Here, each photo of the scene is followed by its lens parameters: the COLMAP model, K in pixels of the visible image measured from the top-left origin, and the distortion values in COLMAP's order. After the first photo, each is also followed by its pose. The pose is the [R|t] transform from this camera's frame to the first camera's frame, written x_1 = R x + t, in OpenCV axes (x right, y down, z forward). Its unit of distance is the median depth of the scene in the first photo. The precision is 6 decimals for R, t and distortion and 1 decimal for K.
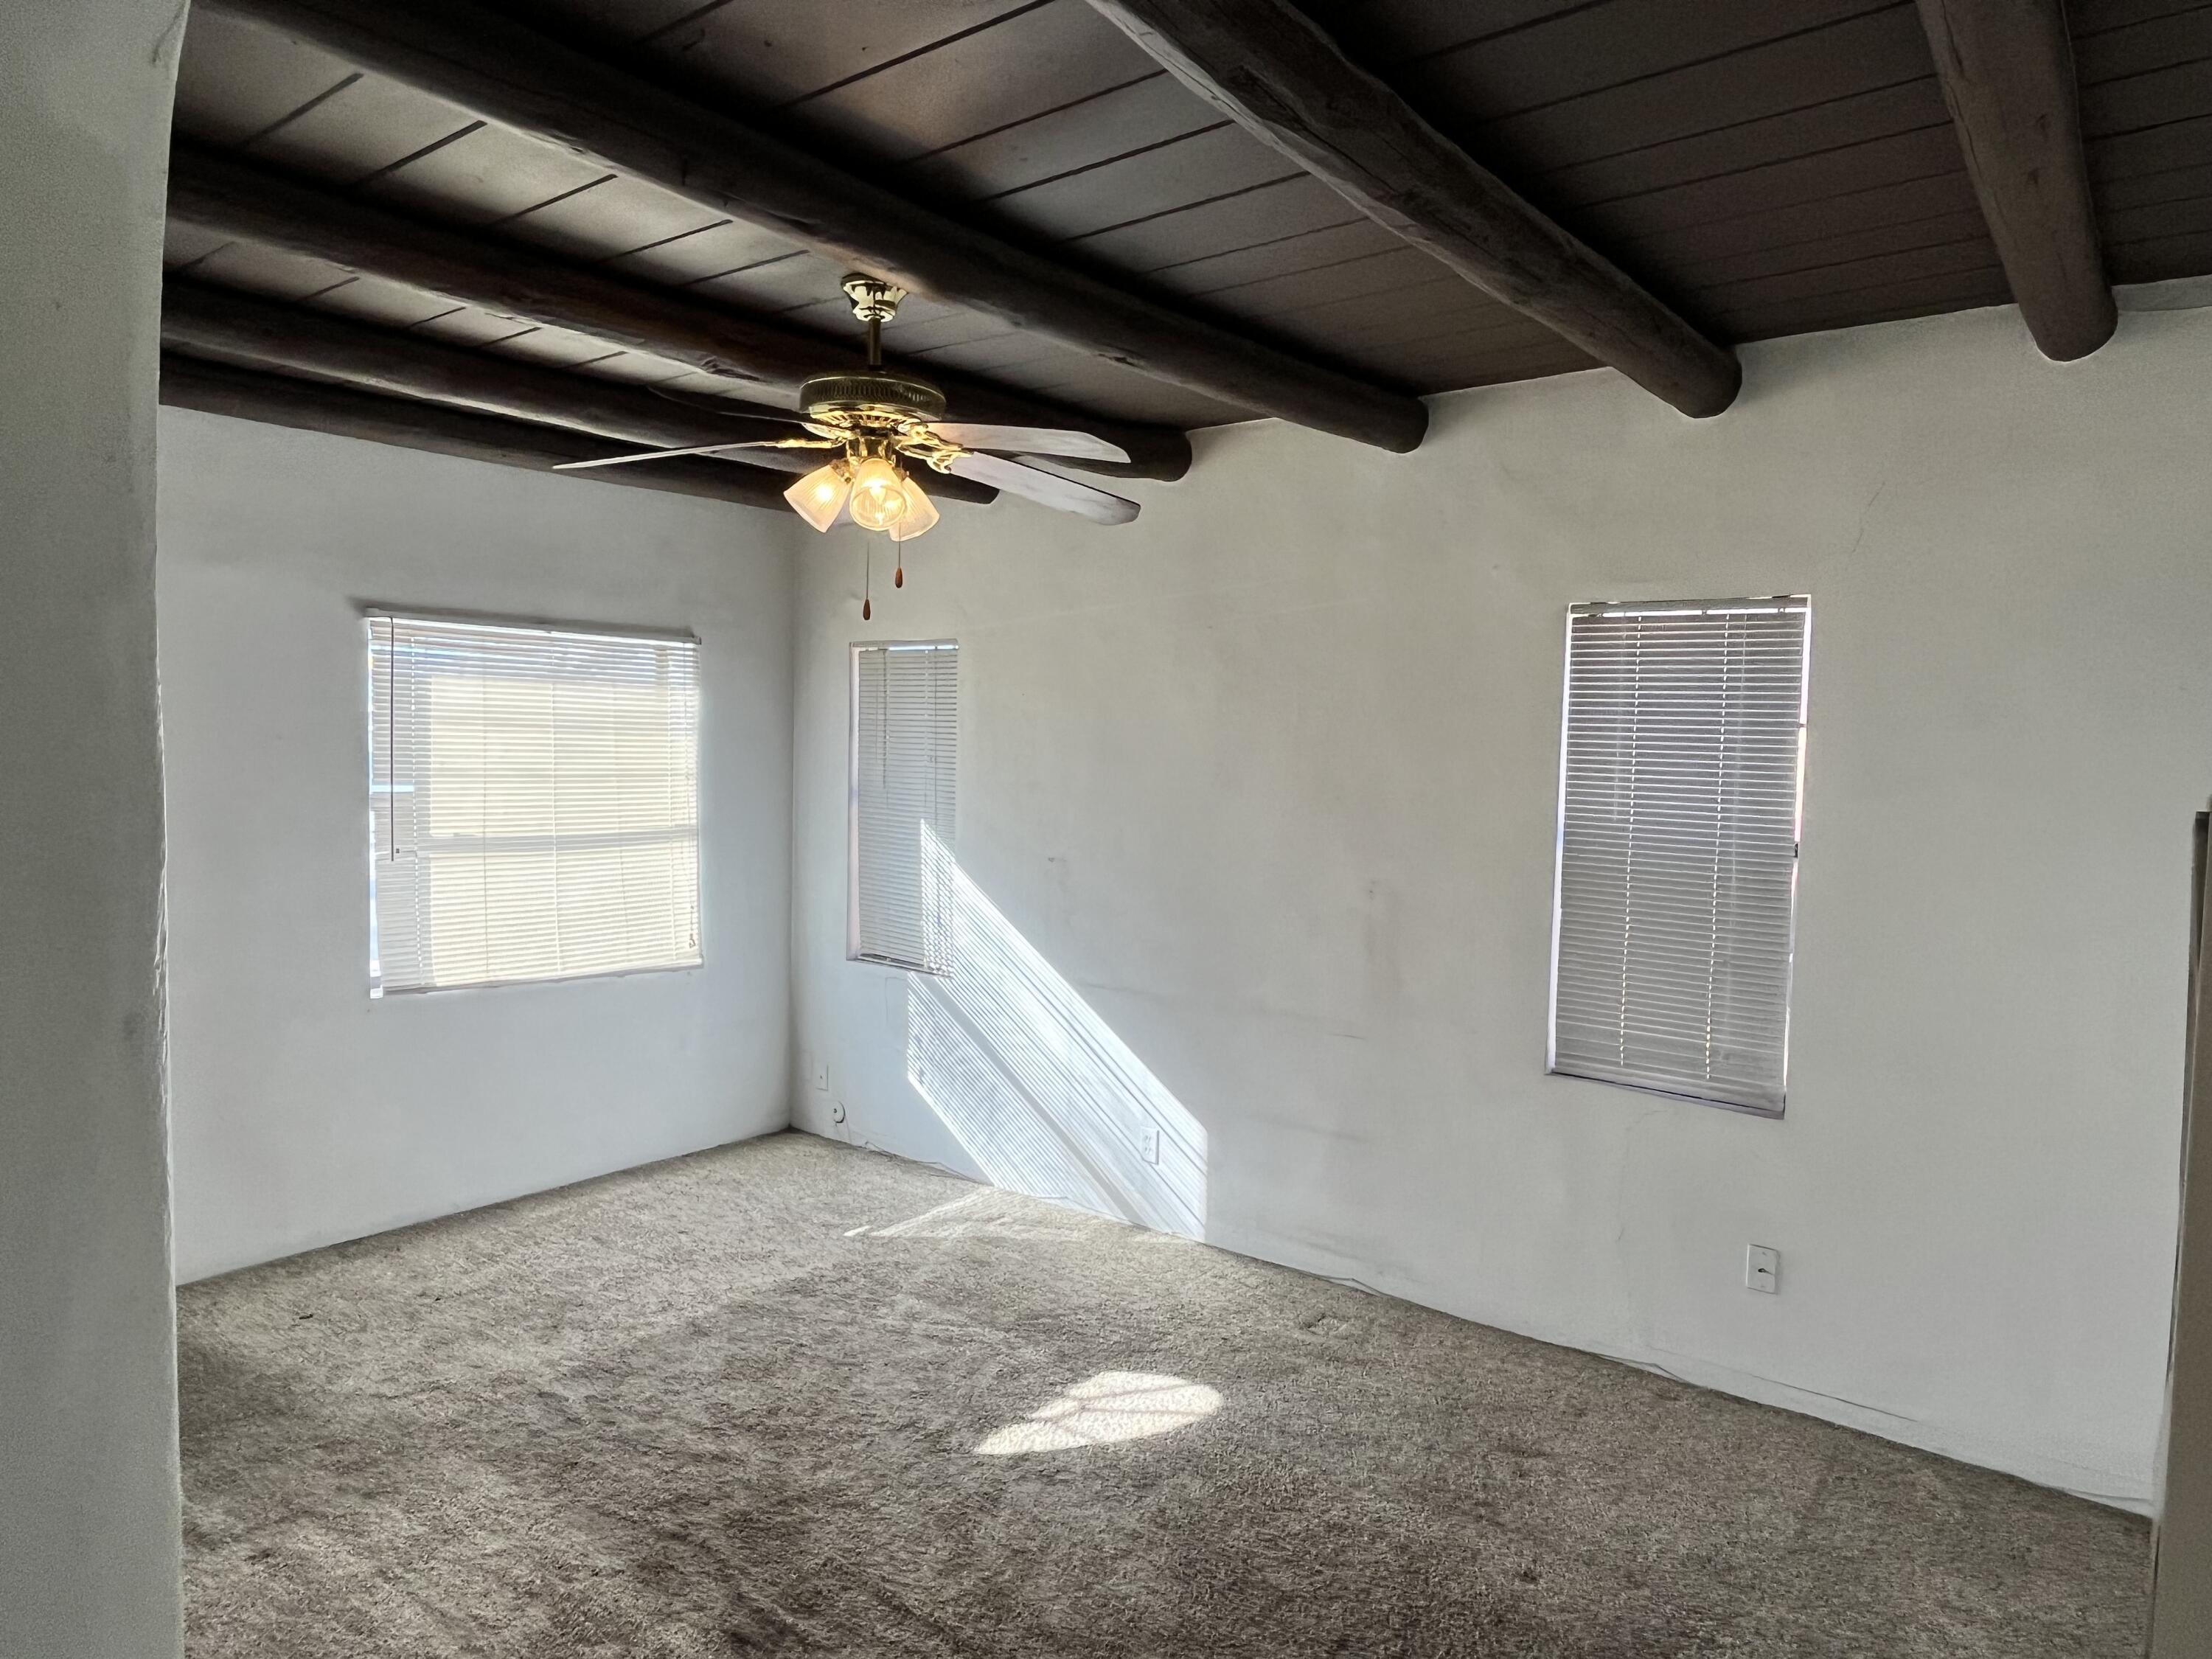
lens RADIAL K [[1393.9, 0, 1106.0], [0, 1393.9, 829.5], [0, 0, 1]] dist [0.002750, -0.000571]
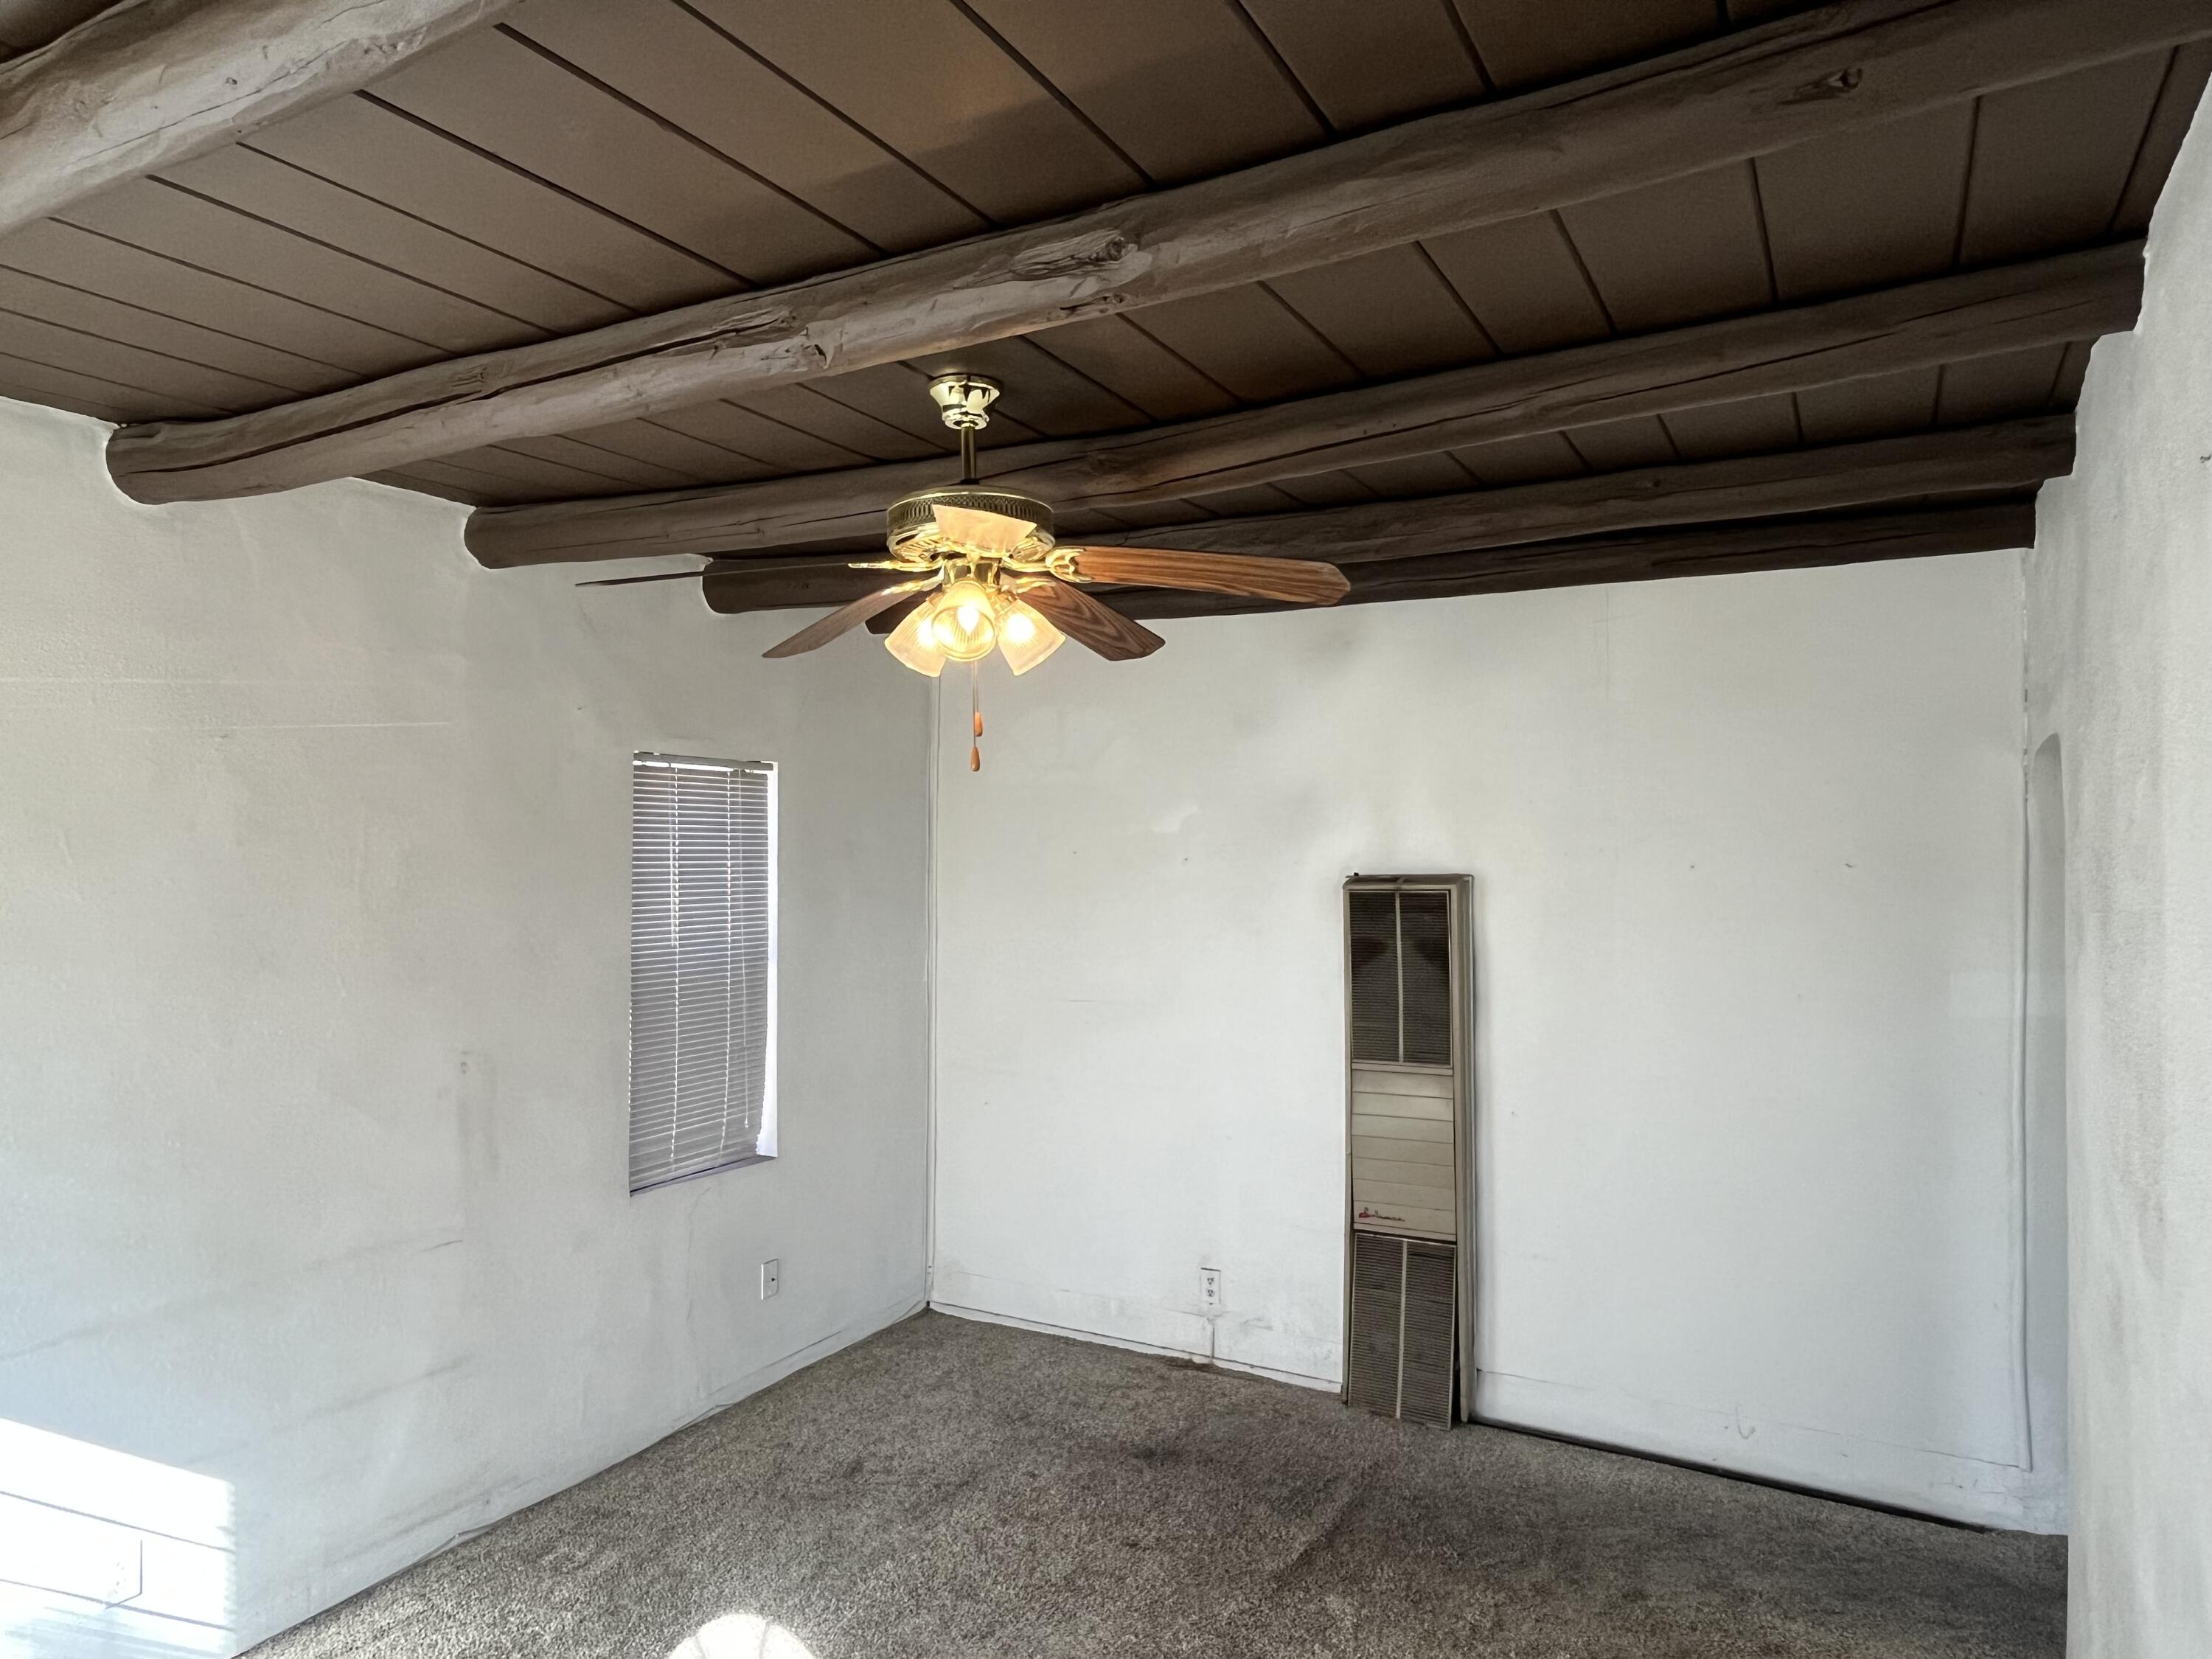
lens RADIAL K [[1393.9, 0, 1106.0], [0, 1393.9, 829.5], [0, 0, 1]] dist [0.002750, -0.000571]
pose [[-0.169234, -0.017189, 0.985426, -0.727818], [0.059301, 0.997859, 0.027590, -0.101084], [-0.983790, 0.063105, -0.167853, 0.758964]]
